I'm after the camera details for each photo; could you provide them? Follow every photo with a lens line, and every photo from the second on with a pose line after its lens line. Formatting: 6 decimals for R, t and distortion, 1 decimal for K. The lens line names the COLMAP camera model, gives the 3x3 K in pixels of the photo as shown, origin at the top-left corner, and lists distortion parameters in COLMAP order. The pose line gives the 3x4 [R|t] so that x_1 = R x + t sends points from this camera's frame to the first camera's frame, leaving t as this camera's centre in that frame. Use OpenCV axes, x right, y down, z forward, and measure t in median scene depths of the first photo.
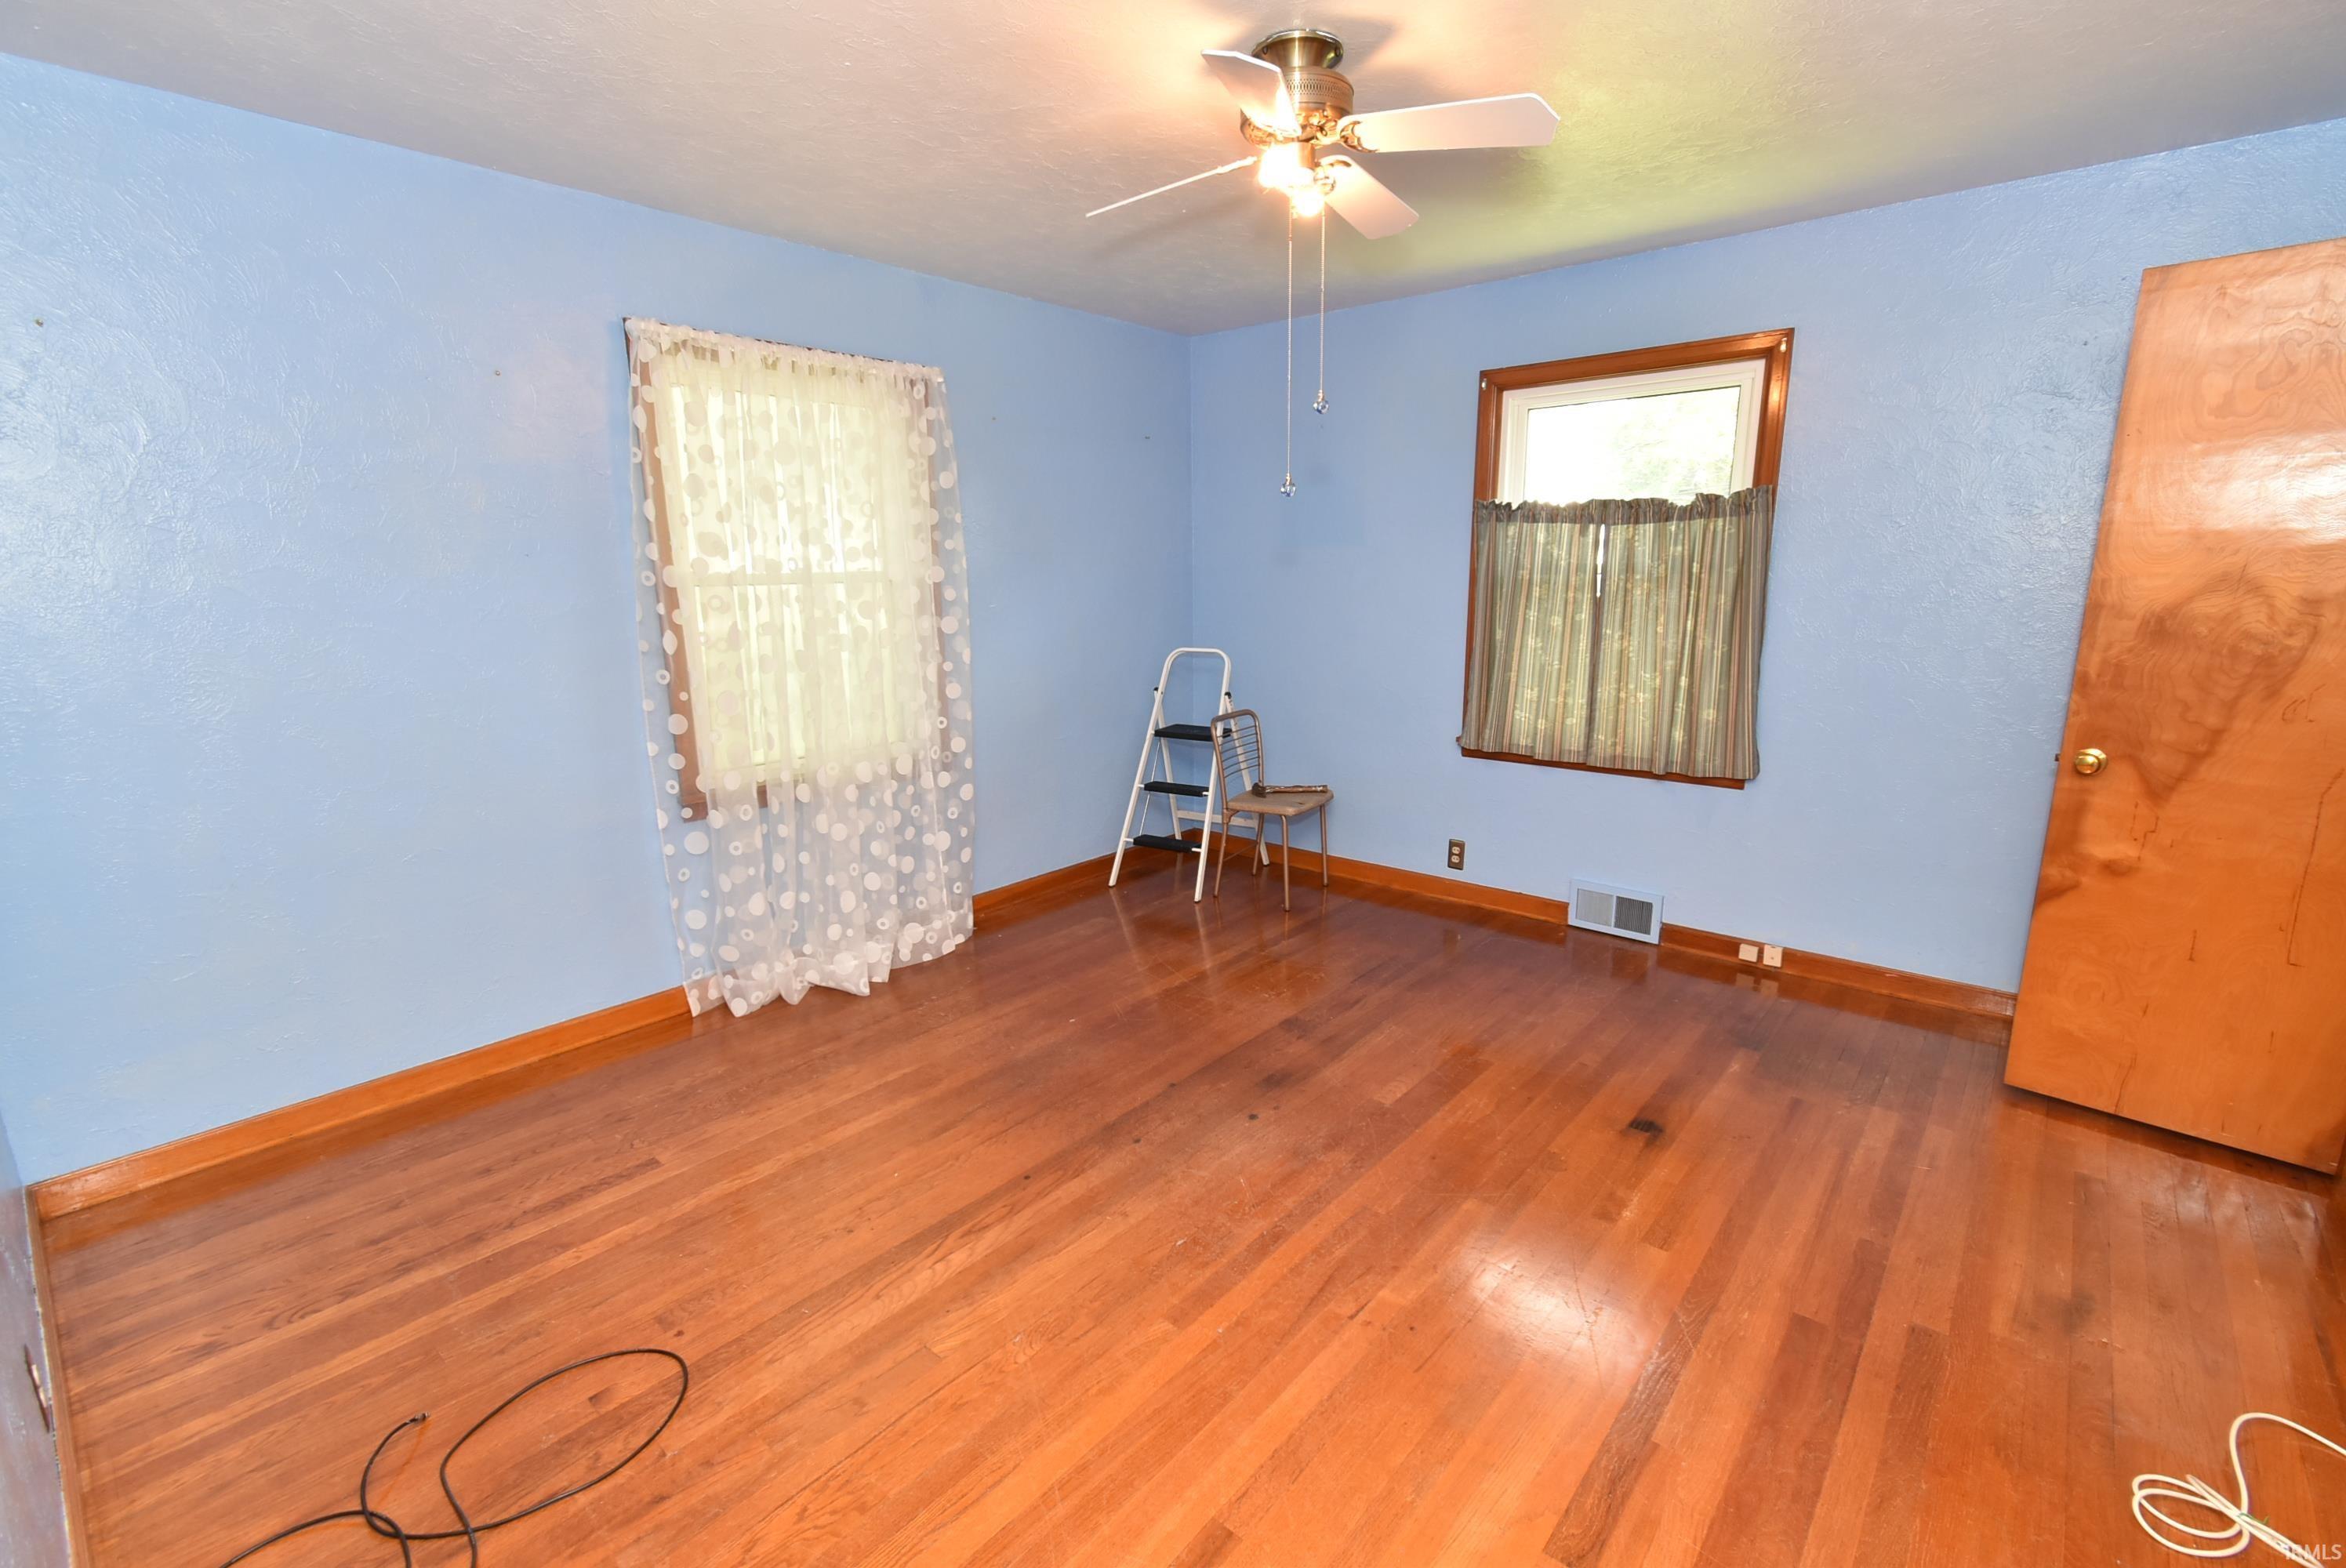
lens RADIAL K [[1036.0, 0, 1173.5], [0, 1036.0, 791.3], [0, 0, 1]] dist [0.003458, -0.001271]
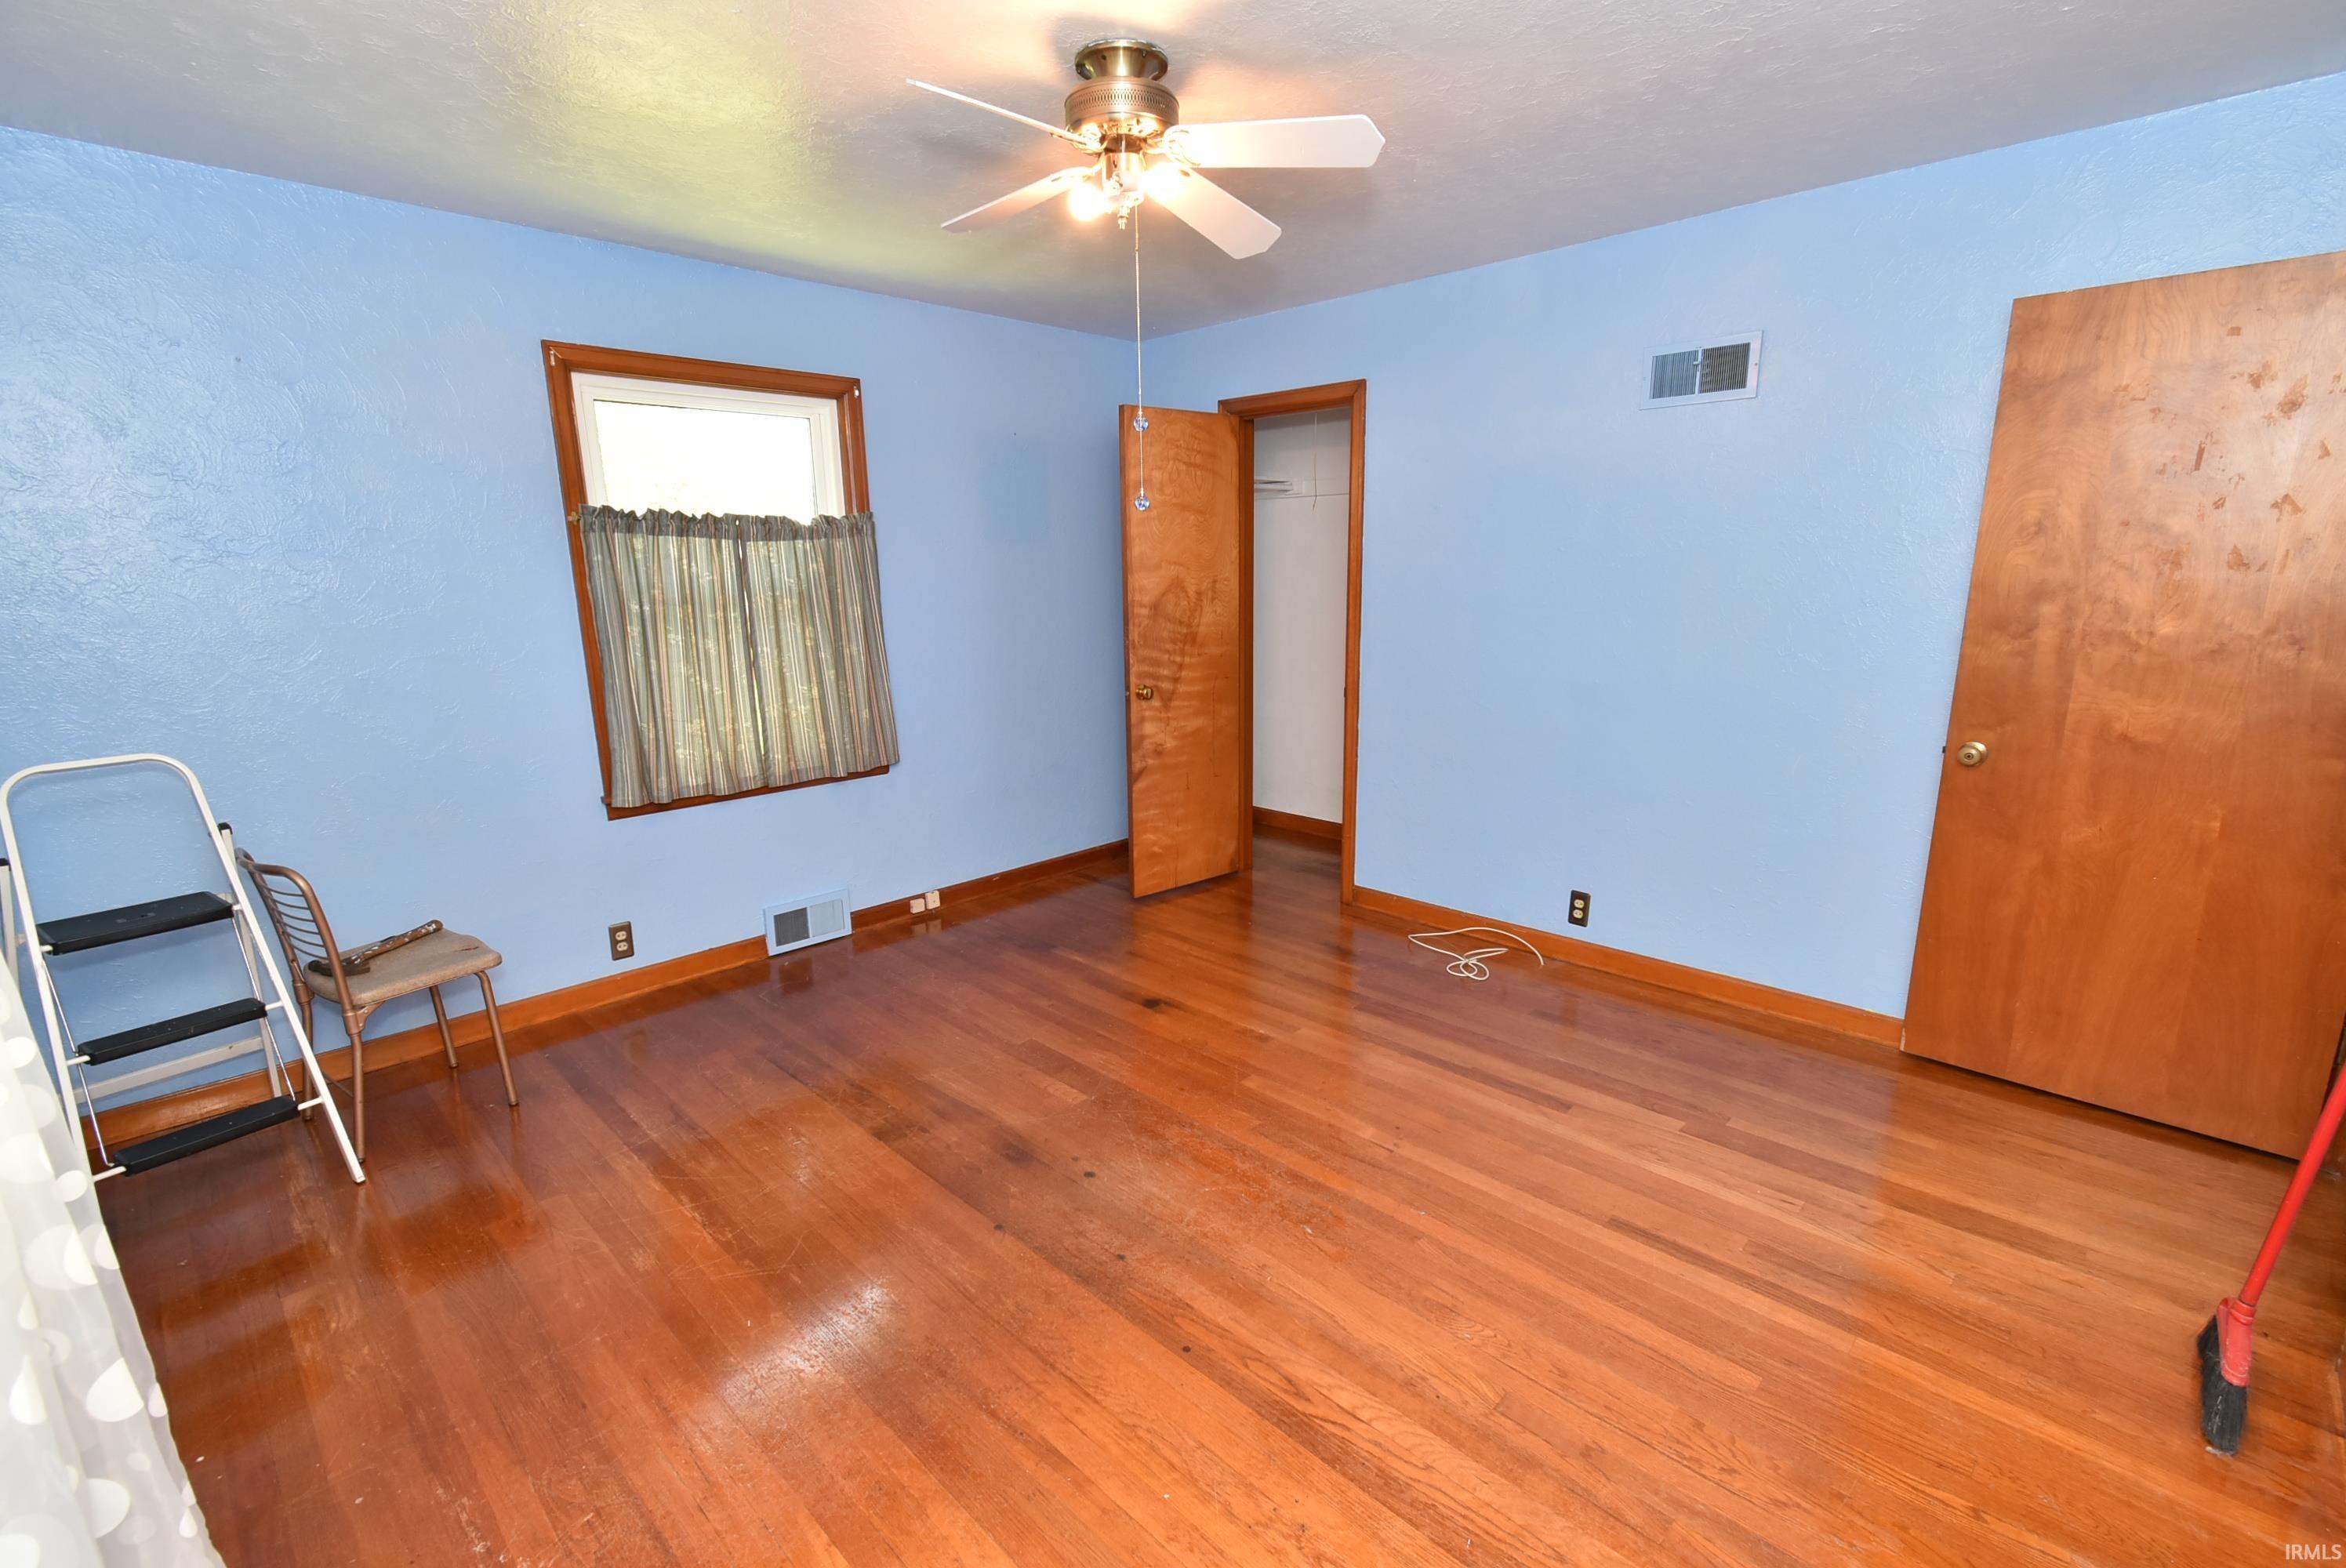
lens RADIAL K [[1033.1, 0, 1171.7], [0, 1033.1, 791.9], [0, 0, 1]] dist [0.000833, -0.001081]
pose [[0.066099, -0.208588, 0.975767, -0.662452], [0.225781, 0.955669, 0.188997, -0.151280], [-0.971933, 0.207817, 0.110264, 0.668700]]
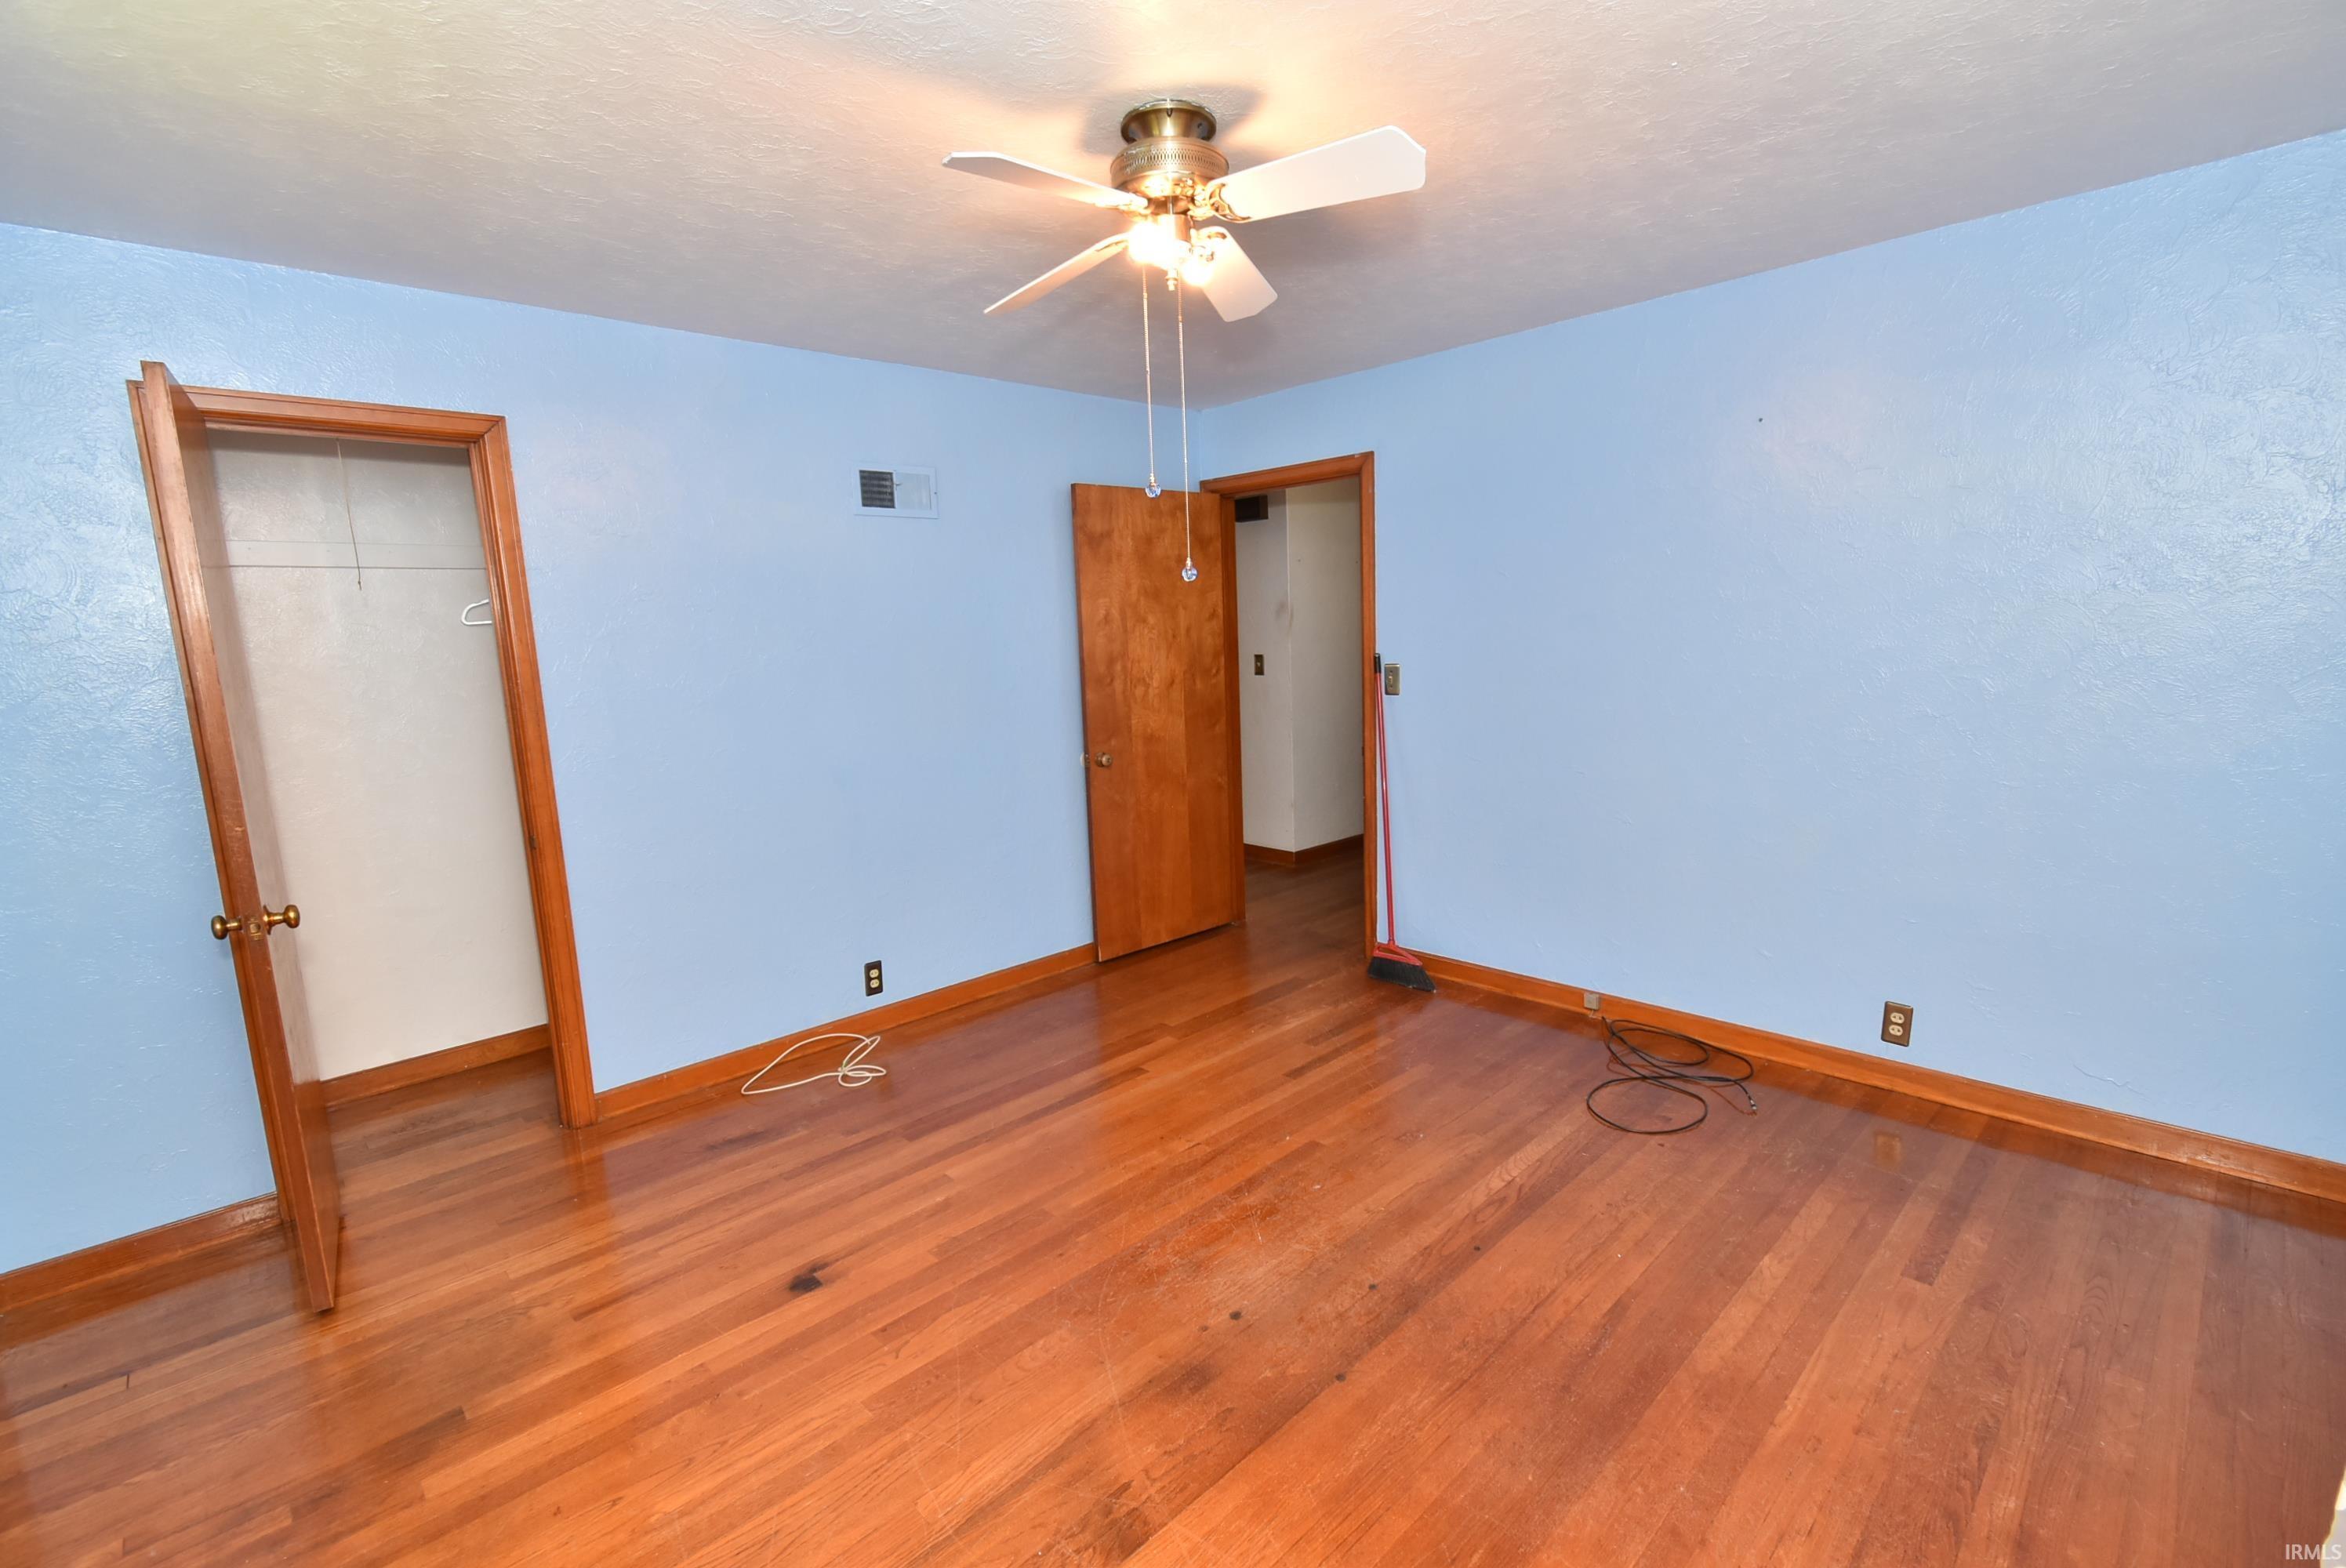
lens RADIAL K [[1033.1, 0, 1171.7], [0, 1033.1, 791.9], [0, 0, 1]] dist [0.000833, -0.001081]
pose [[-0.994160, 0.033244, 0.102664, 0.026023], [0.068271, 0.930533, 0.359788, -0.324123], [-0.083572, 0.364696, -0.927369, 1.423959]]
